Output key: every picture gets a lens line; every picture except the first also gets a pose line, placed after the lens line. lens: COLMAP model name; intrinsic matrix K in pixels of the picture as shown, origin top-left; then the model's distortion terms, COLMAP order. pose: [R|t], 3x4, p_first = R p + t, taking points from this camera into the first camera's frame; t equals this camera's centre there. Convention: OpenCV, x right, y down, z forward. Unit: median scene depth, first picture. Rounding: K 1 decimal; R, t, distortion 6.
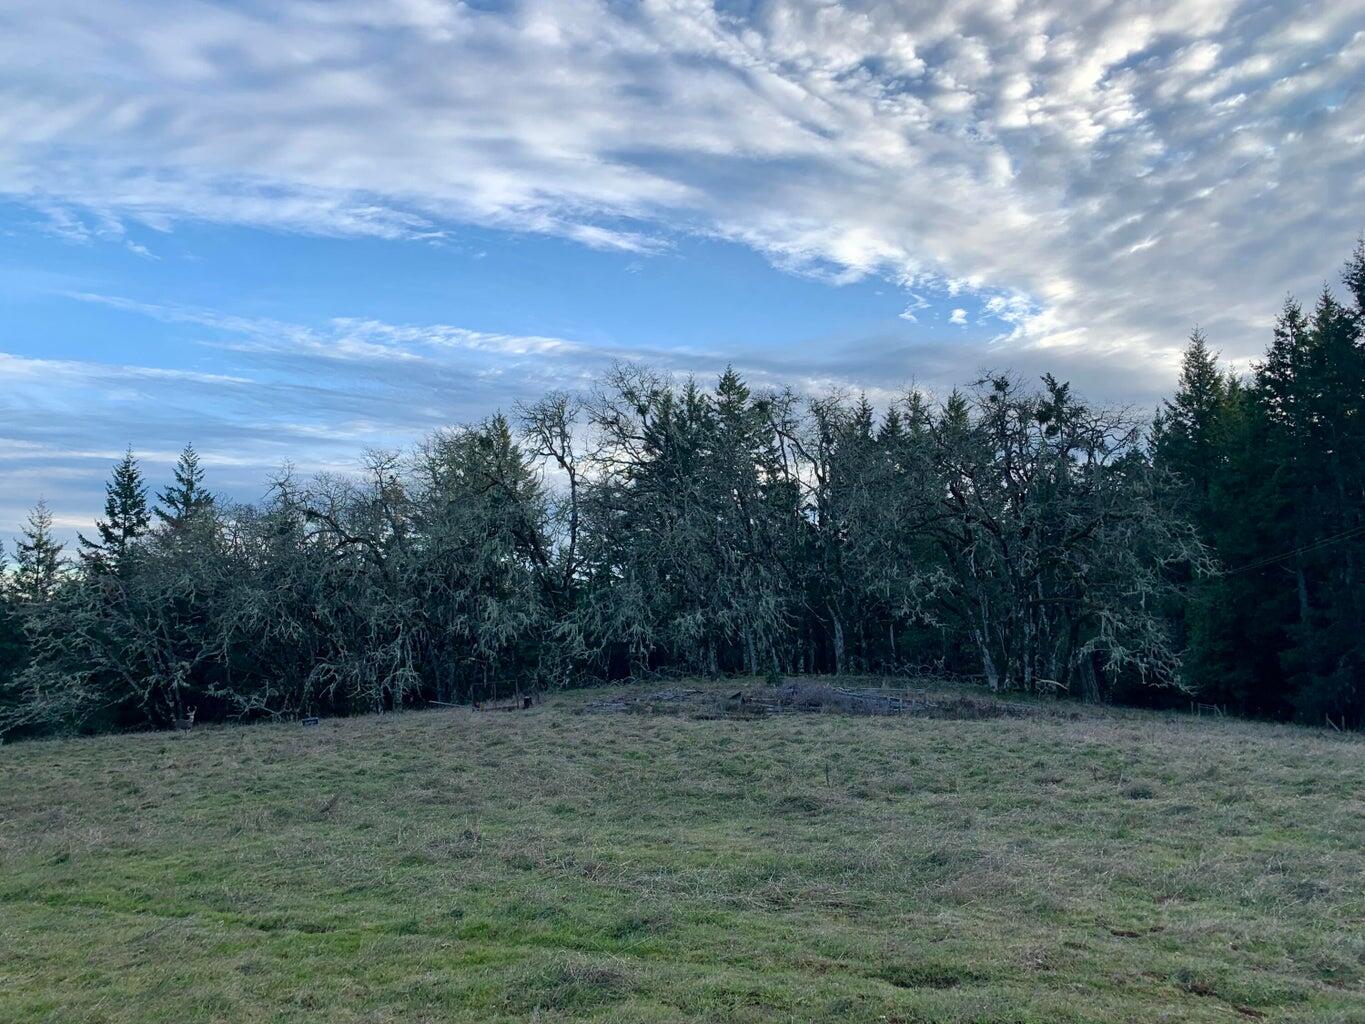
lens RADIAL K [[1058.4, 0, 682.2], [0, 1058.4, 470.2], [0, 0, 1]] dist [0.081400, -0.111669]
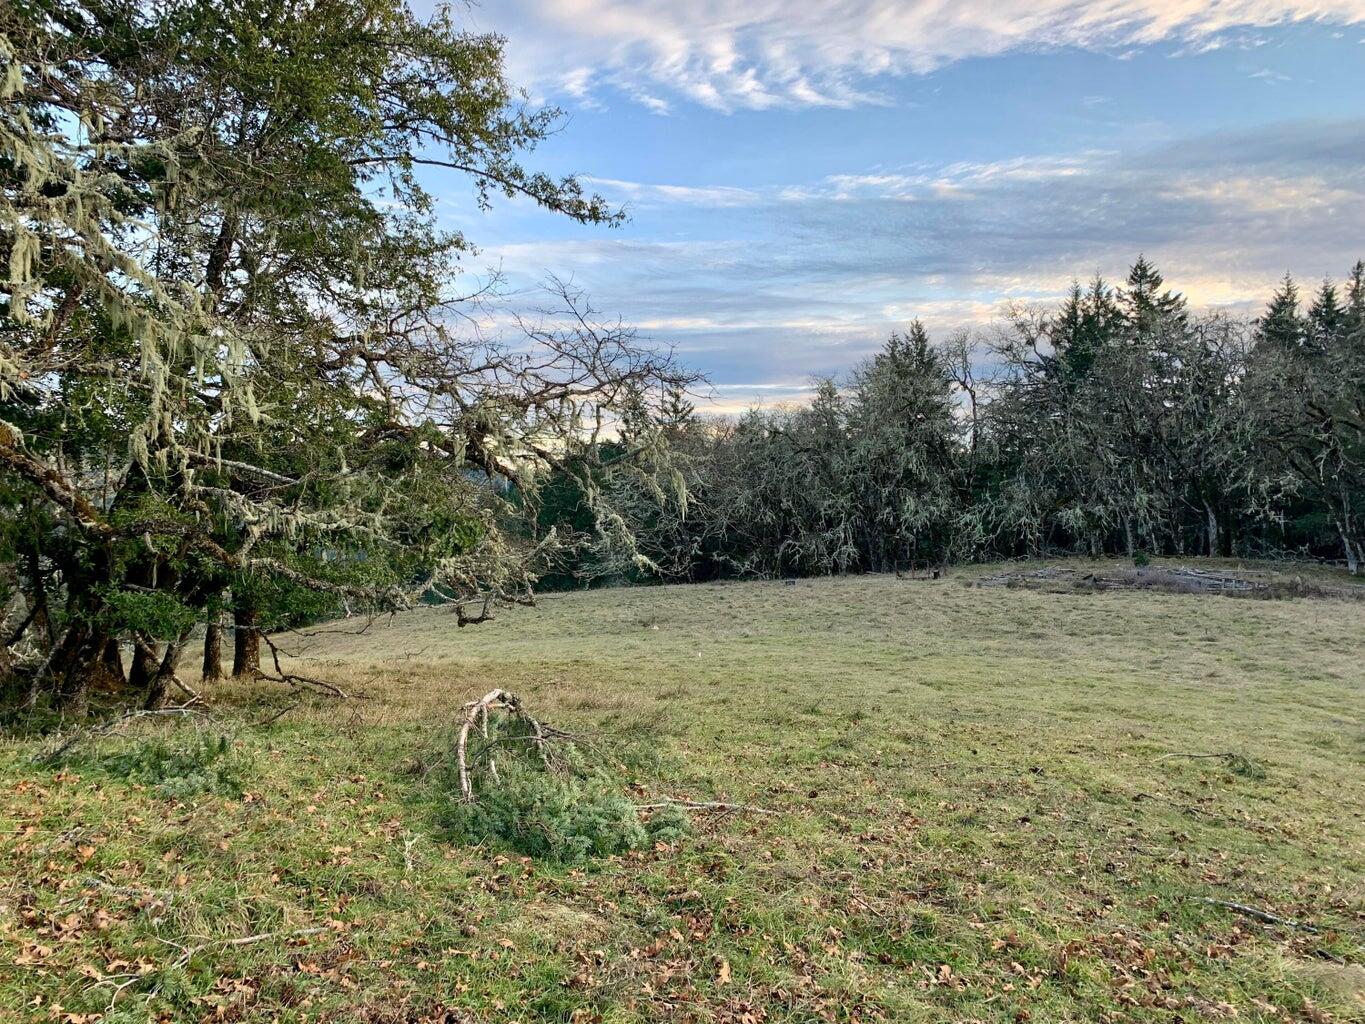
lens RADIAL K [[1081.4, 0, 642.1], [0, 1081.4, 517.3], [0, 0, 1]] dist [0.006313, -0.069148]
pose [[0.909576, 0.008899, -0.415443, 0.071942], [0.063975, 0.984852, 0.161165, -0.085056], [0.410584, -0.173170, 0.895228, -0.323047]]
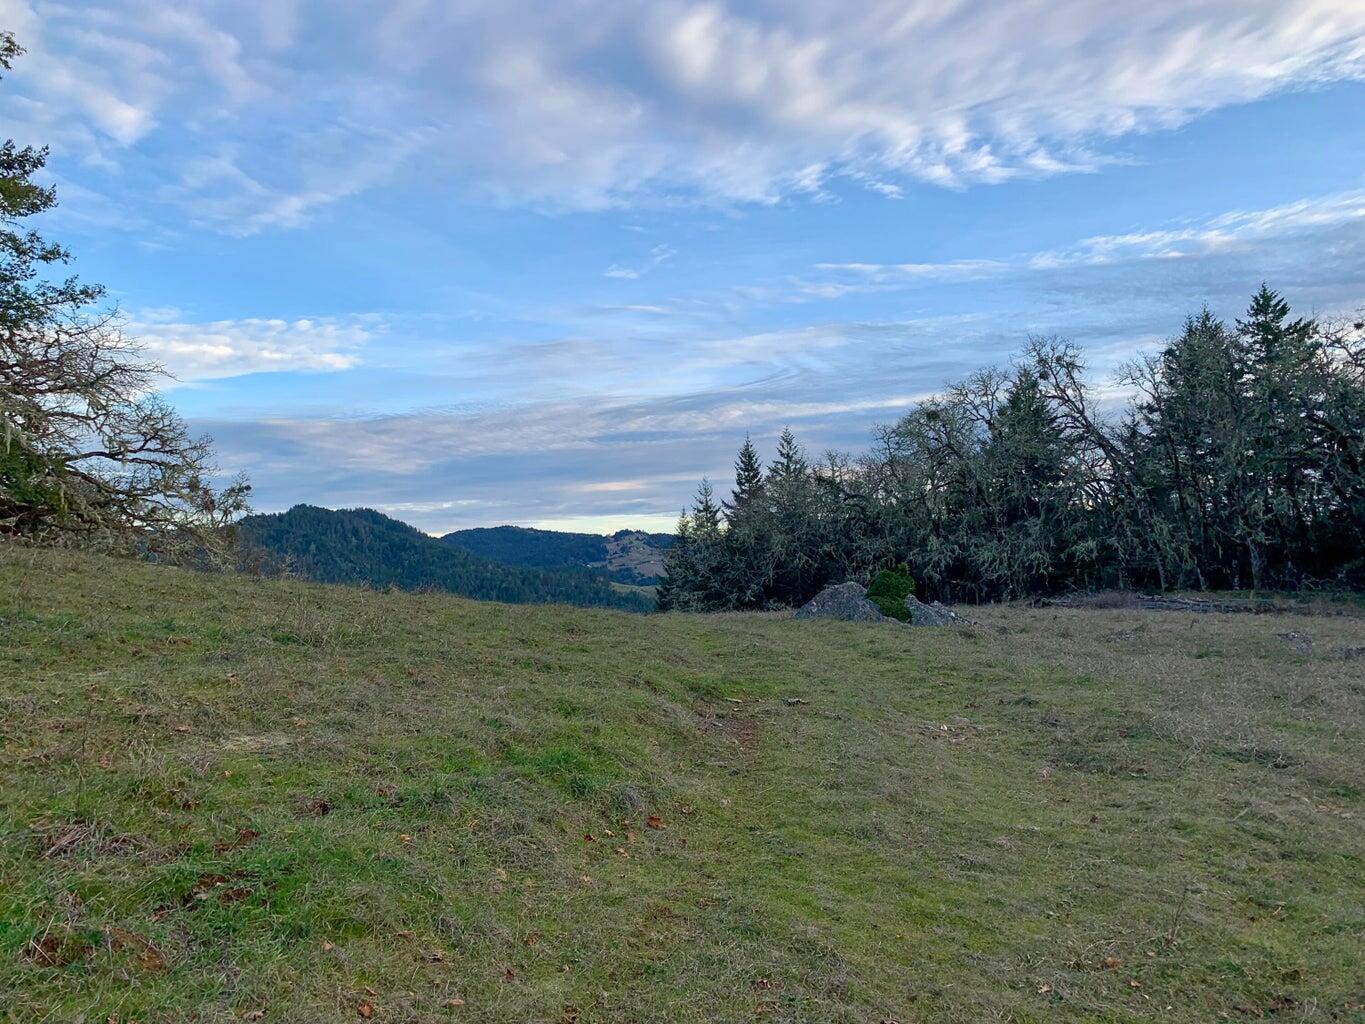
lens RADIAL K [[1058.4, 0, 682.2], [0, 1058.4, 470.2], [0, 0, 1]] dist [0.081400, -0.111669]
pose [[0.794421, -0.081457, -0.601881, 0.359028], [0.118837, 0.992659, 0.022509, -0.025717], [0.595629, -0.089407, 0.798269, -0.228432]]
